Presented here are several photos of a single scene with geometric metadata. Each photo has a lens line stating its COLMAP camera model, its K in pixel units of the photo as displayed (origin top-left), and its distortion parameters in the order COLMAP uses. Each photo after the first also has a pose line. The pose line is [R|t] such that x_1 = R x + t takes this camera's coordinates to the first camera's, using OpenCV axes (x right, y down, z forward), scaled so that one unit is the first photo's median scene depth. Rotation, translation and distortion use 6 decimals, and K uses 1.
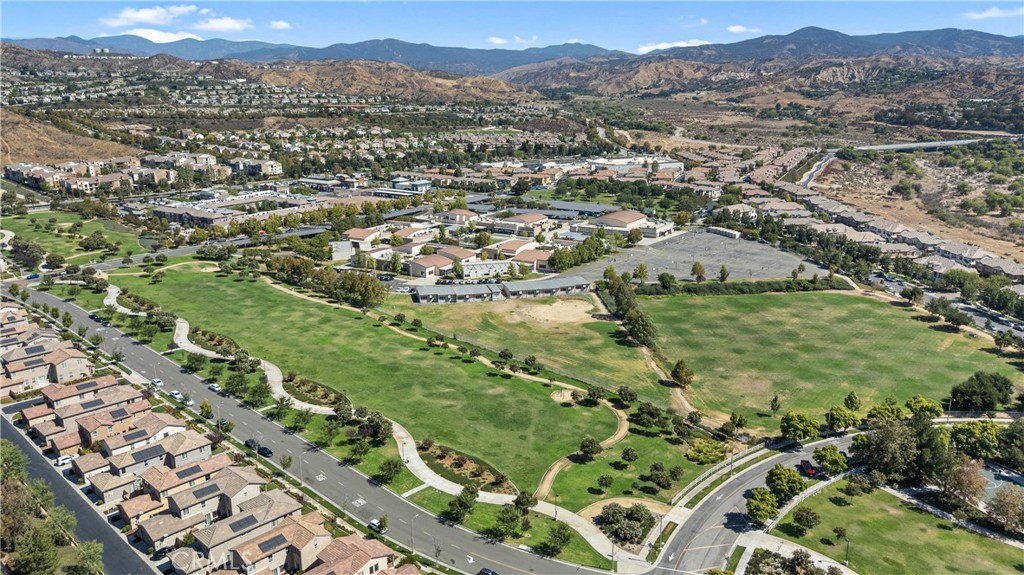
lens RADIAL K [[772.2, 0, 509.0], [0, 772.2, 287.4], [0, 0, 1]] dist [0.051715, -0.030742]
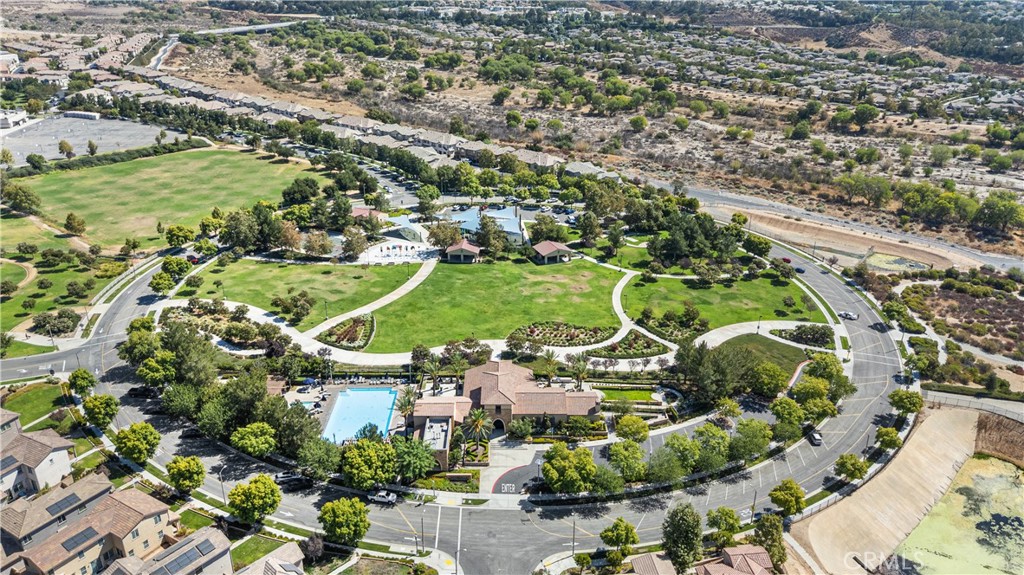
lens RADIAL K [[772.2, 0, 516.1], [0, 772.2, 289.9], [0, 0, 1]] dist [0.051715, -0.030742]
pose [[0.715842, -0.262059, 0.647221, -0.064552], [0.173603, 0.964592, 0.198554, 0.061630], [-0.676337, -0.029774, 0.735990, -0.231340]]
